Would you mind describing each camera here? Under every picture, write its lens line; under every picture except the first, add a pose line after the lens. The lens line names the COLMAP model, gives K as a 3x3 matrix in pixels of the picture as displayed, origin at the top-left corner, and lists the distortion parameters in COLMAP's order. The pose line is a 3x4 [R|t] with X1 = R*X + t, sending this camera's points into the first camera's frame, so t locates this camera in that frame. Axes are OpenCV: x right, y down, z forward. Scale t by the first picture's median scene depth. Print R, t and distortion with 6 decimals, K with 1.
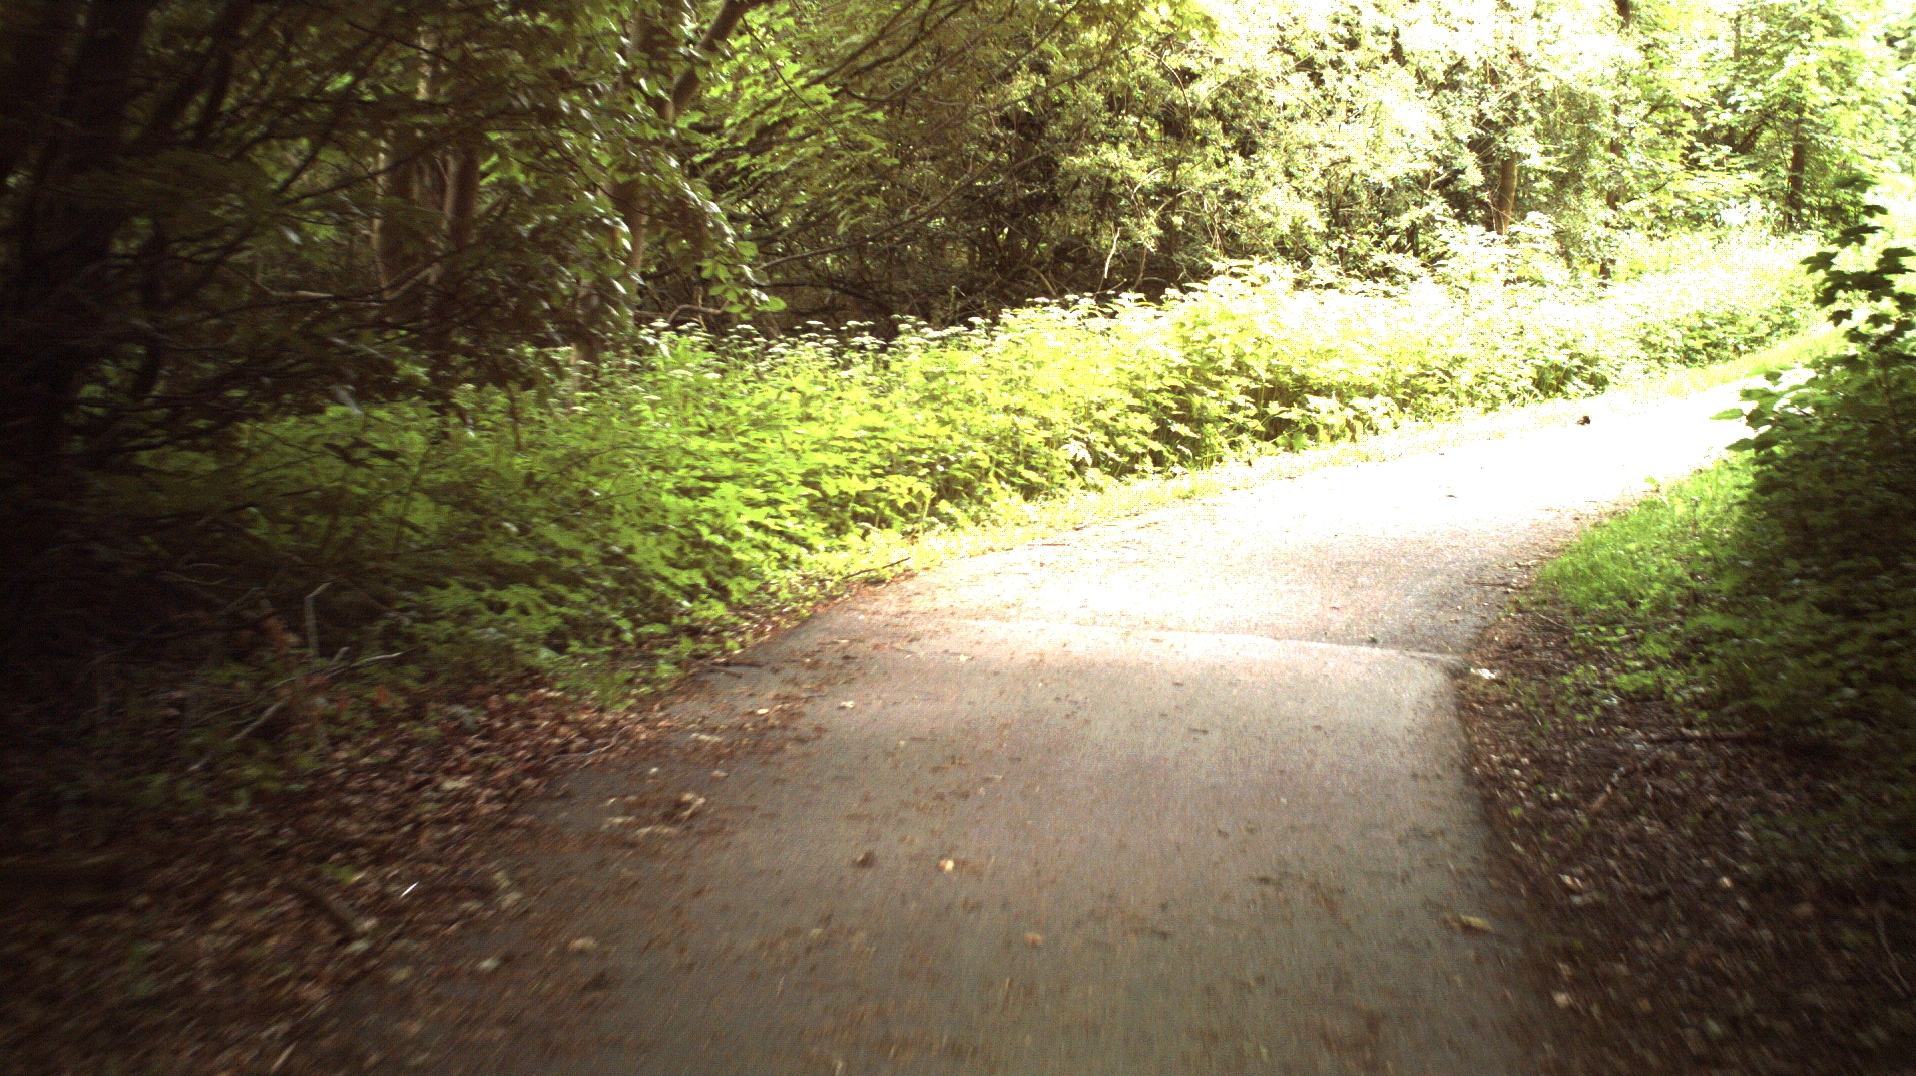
lens RADIAL K [[3495.1, 0, 958.0], [0, 3495.1, 538.0], [0, 0, 1]] dist [-0.309109, 0.382586]
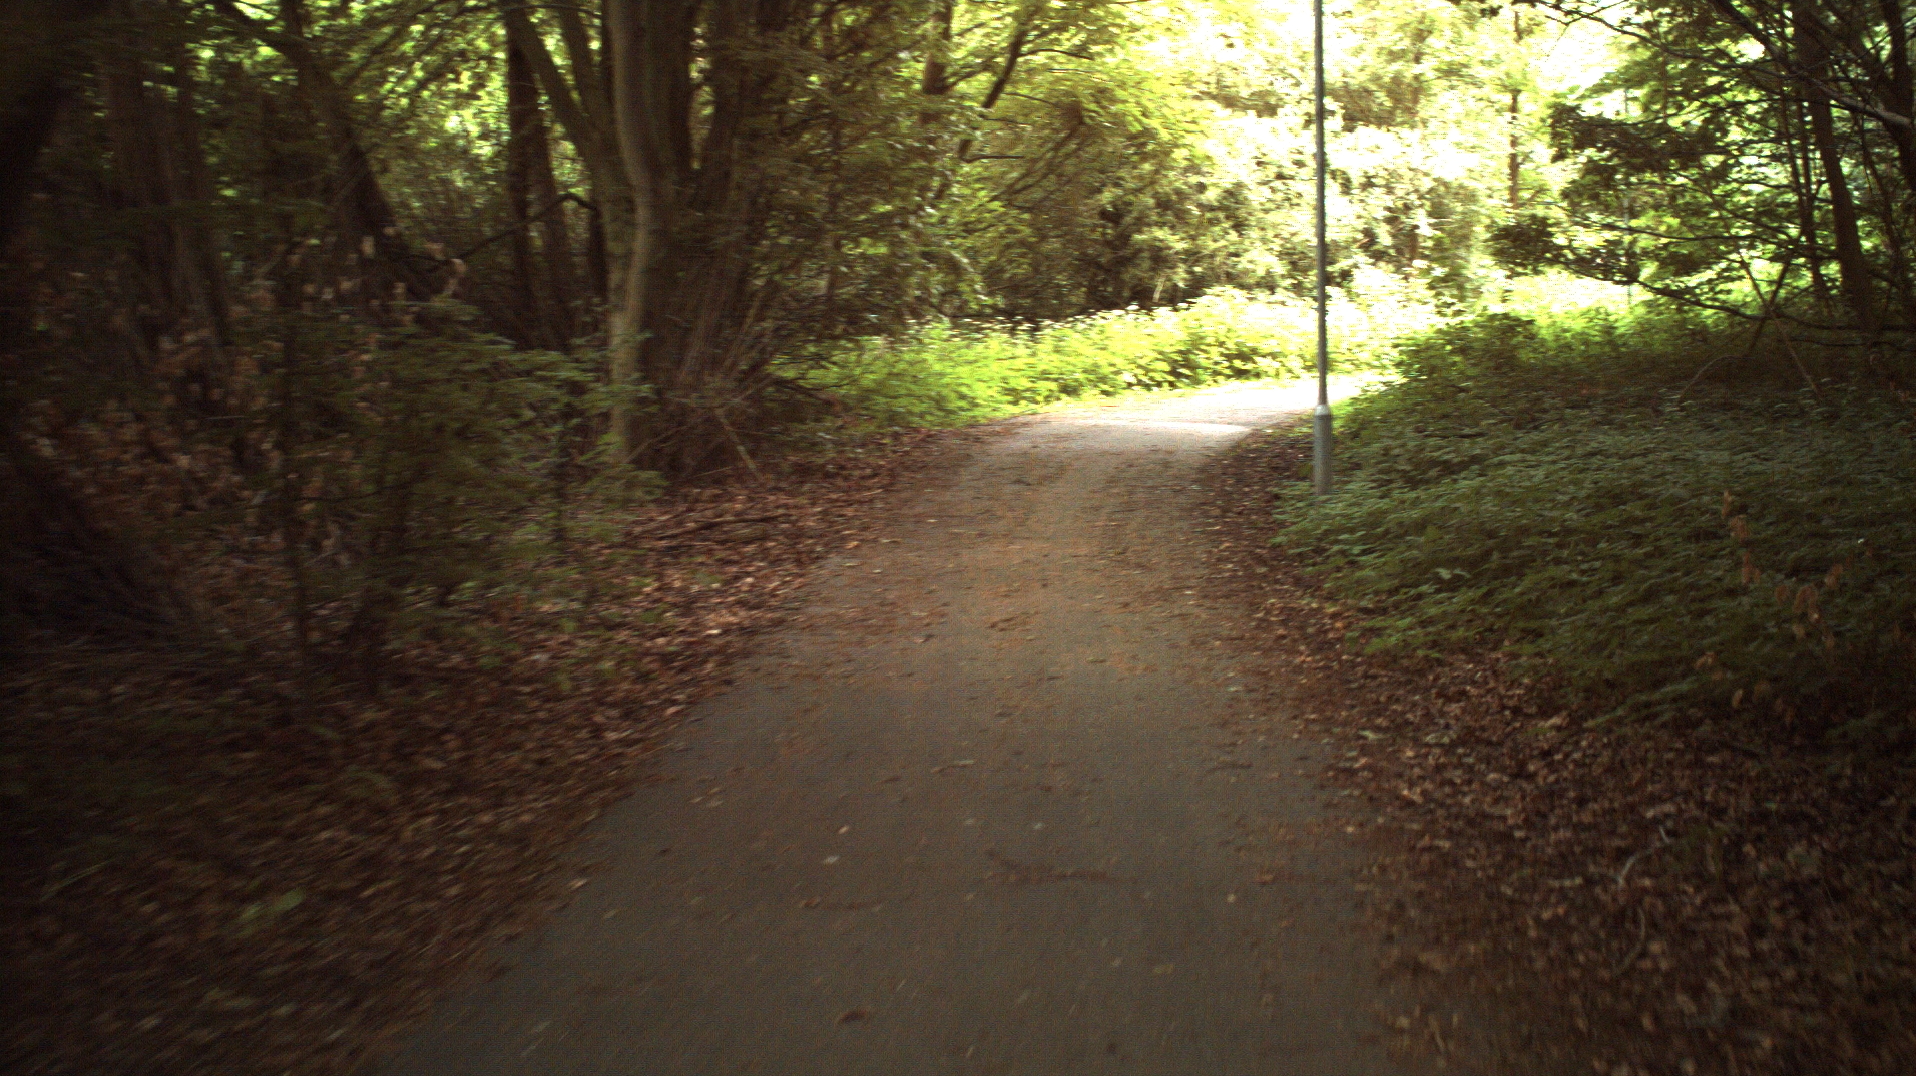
lens RADIAL K [[3495.1, 0, 958.0], [0, 3495.1, 538.0], [0, 0, 1]] dist [-0.309109, 0.382586]
pose [[0.998933, -0.021243, -0.041014, 0.013001], [0.020339, 0.999544, -0.022336, 0.093168], [0.041470, 0.021478, 0.998909, -0.871910]]
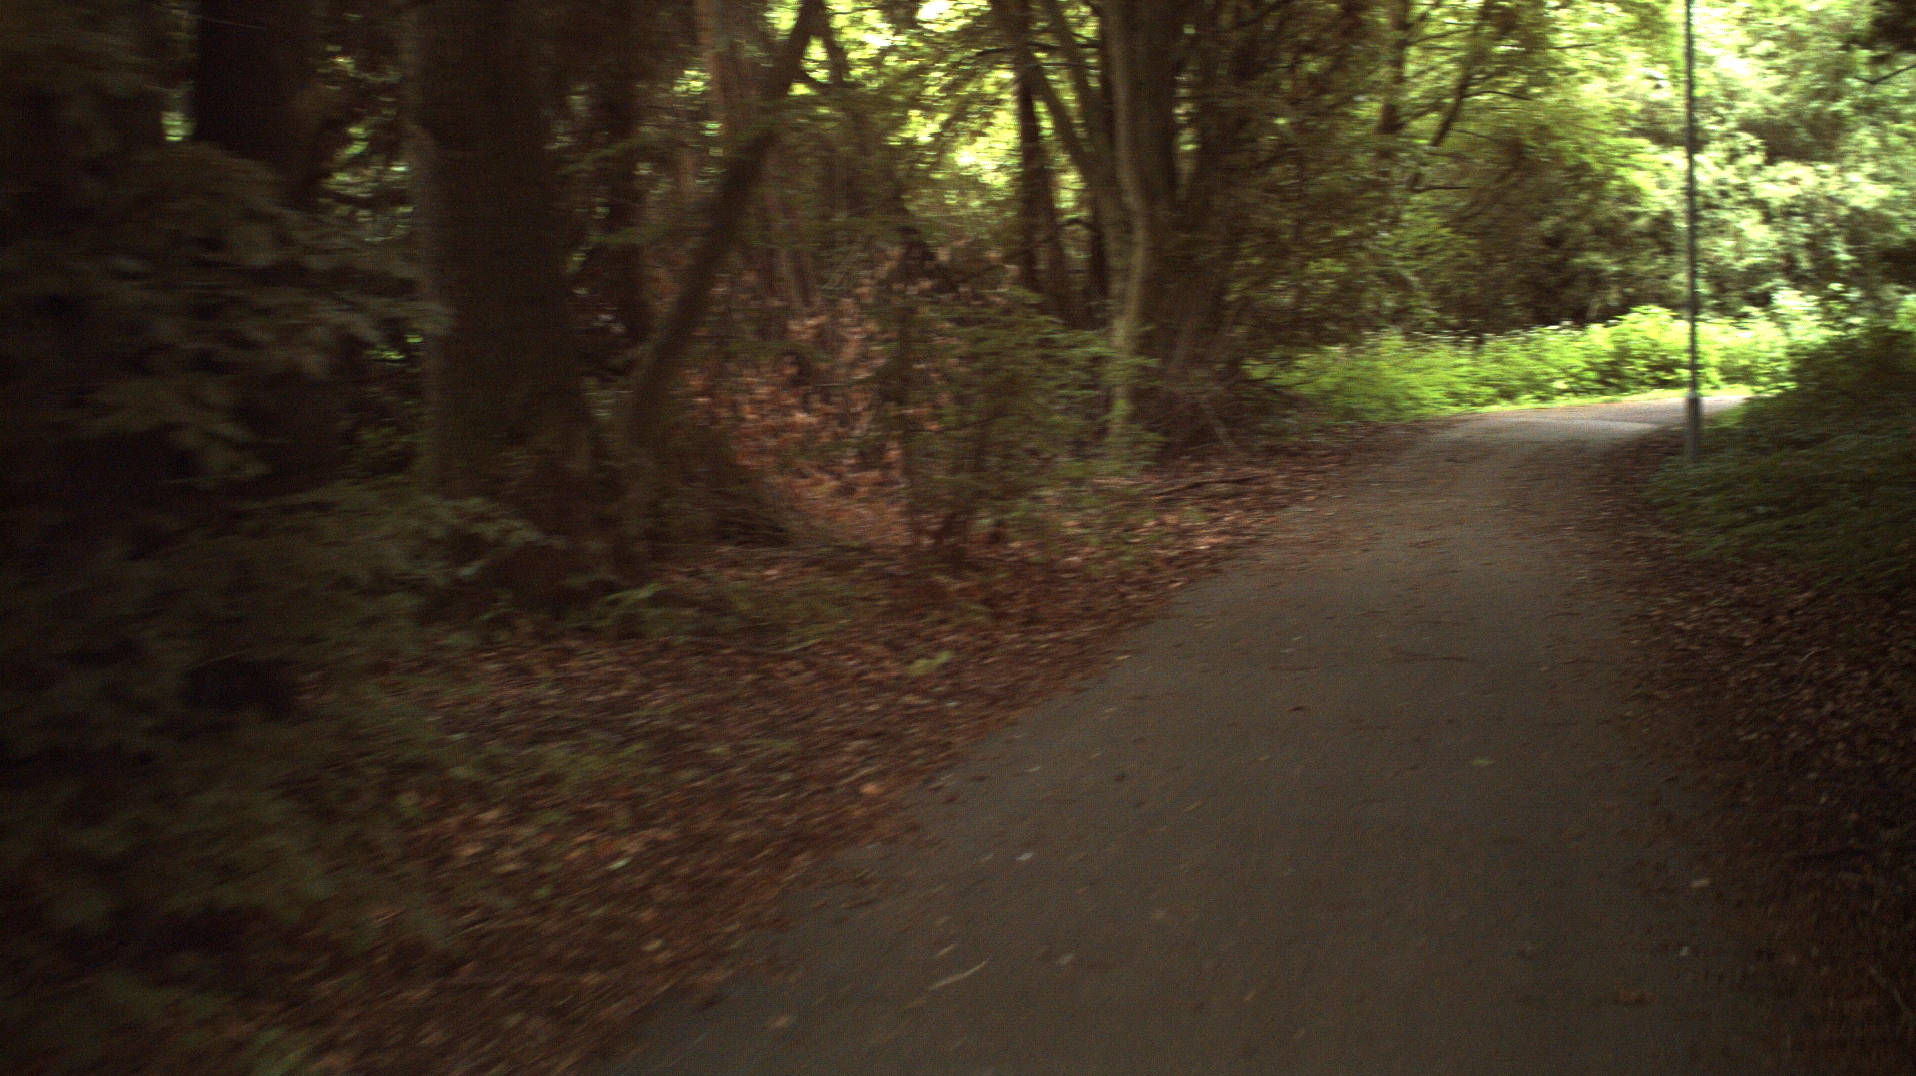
lens RADIAL K [[3495.1, 0, 958.0], [0, 3495.1, 538.0], [0, 0, 1]] dist [-0.309109, 0.382586]
pose [[0.984681, -0.013452, -0.173844, 0.030966], [0.007939, 0.999444, -0.032368, 0.120665], [0.174183, 0.030492, 0.984241, -1.085511]]
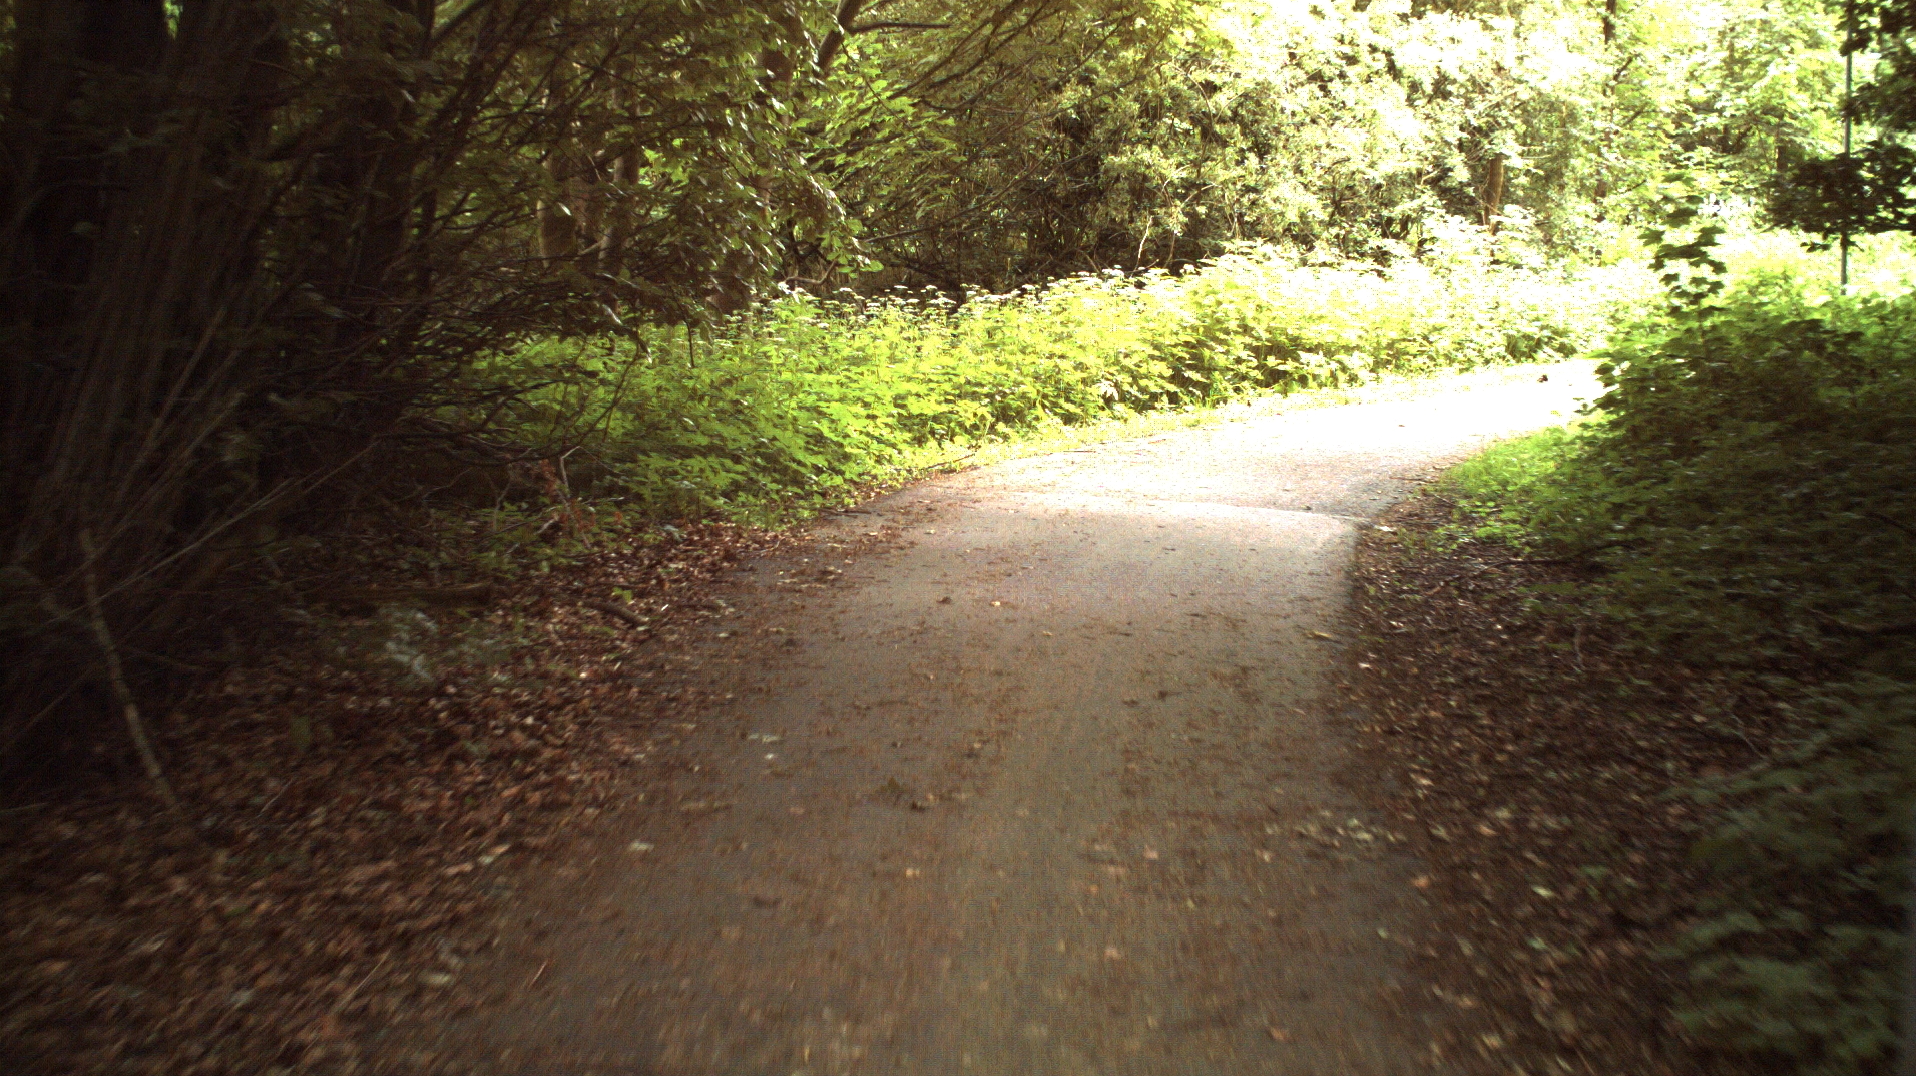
lens RADIAL K [[3495.1, 0, 958.0], [0, 3495.1, 538.0], [0, 0, 1]] dist [-0.309109, 0.382586]
pose [[0.999811, 0.005062, -0.018788, 0.003366], [-0.005037, 0.999986, 0.001346, 0.022478], [0.018794, -0.001252, 0.999823, -0.217034]]
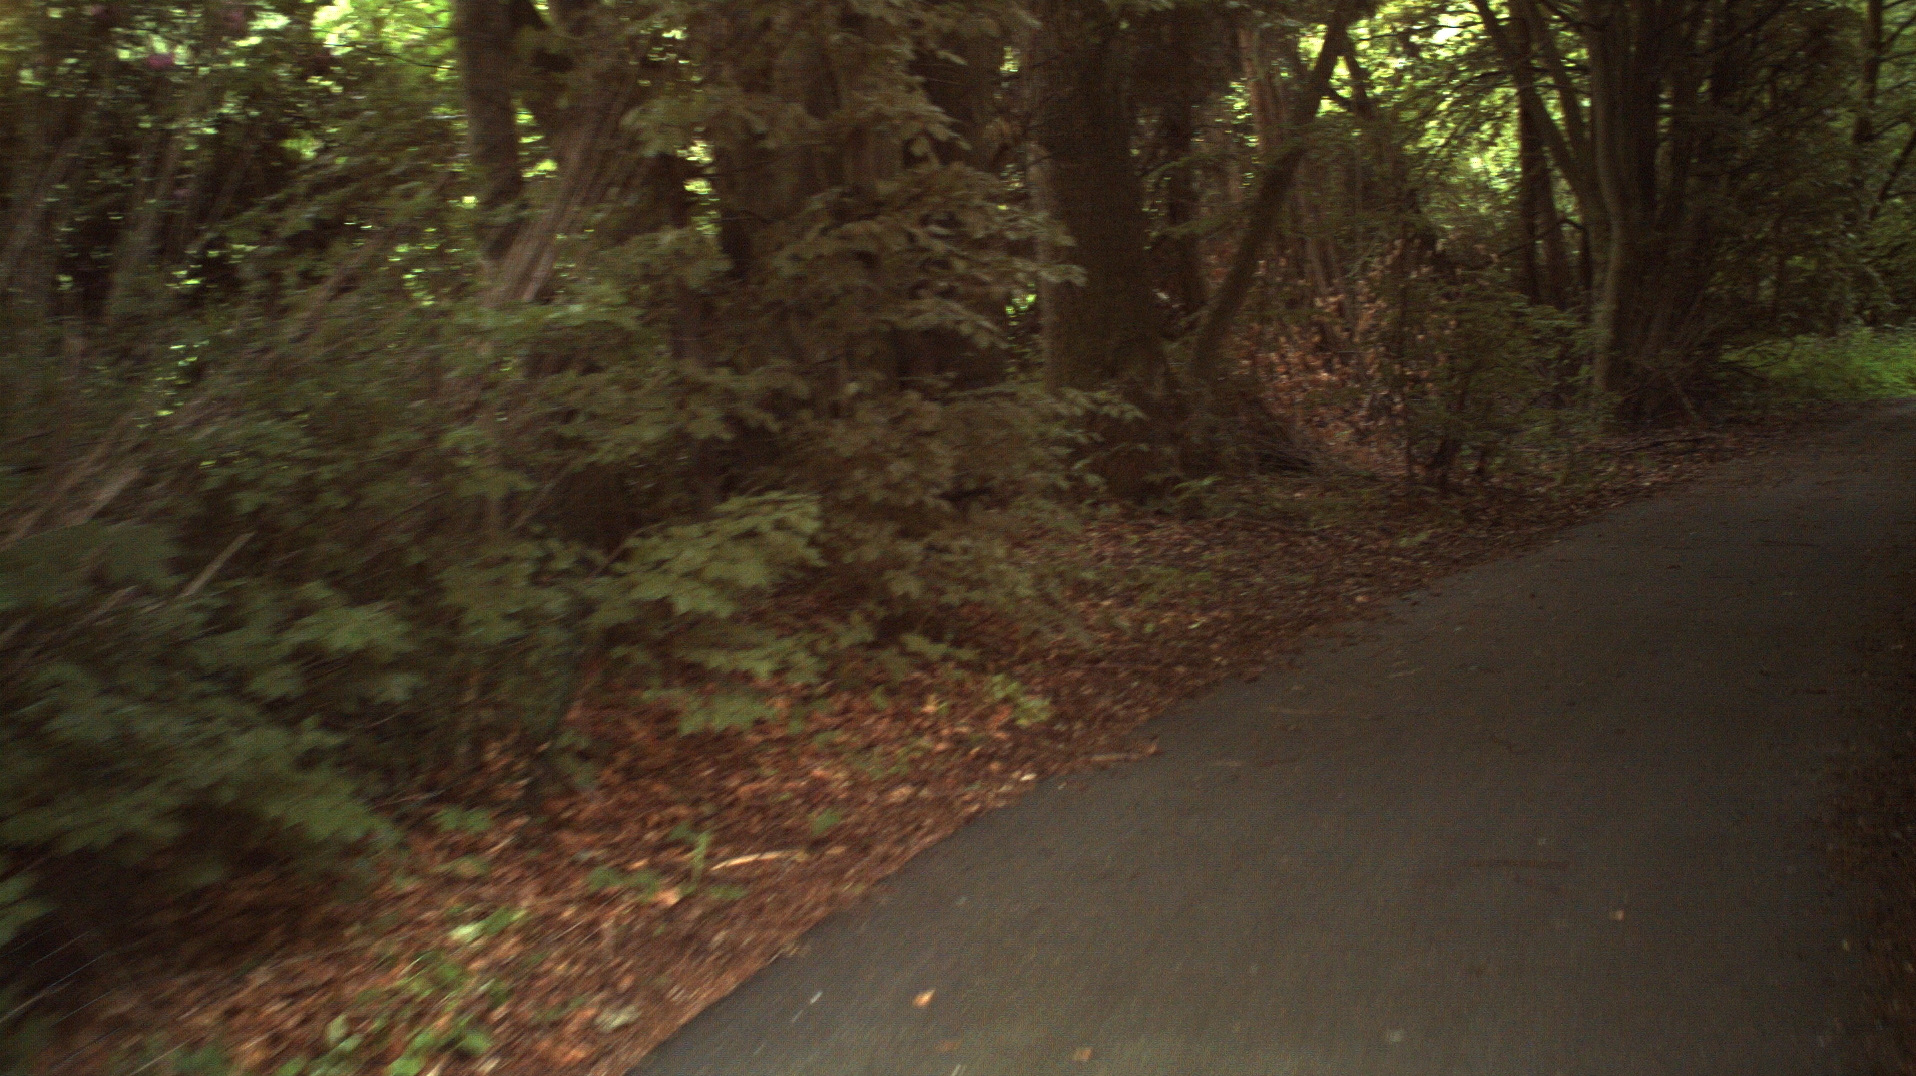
lens RADIAL K [[3495.1, 0, 958.0], [0, 3495.1, 538.0], [0, 0, 1]] dist [-0.309109, 0.382586]
pose [[0.946946, -0.003803, -0.321370, 0.080699], [-0.007307, 0.999417, -0.033359, 0.149203], [0.321310, 0.033938, 0.946366, -1.292087]]
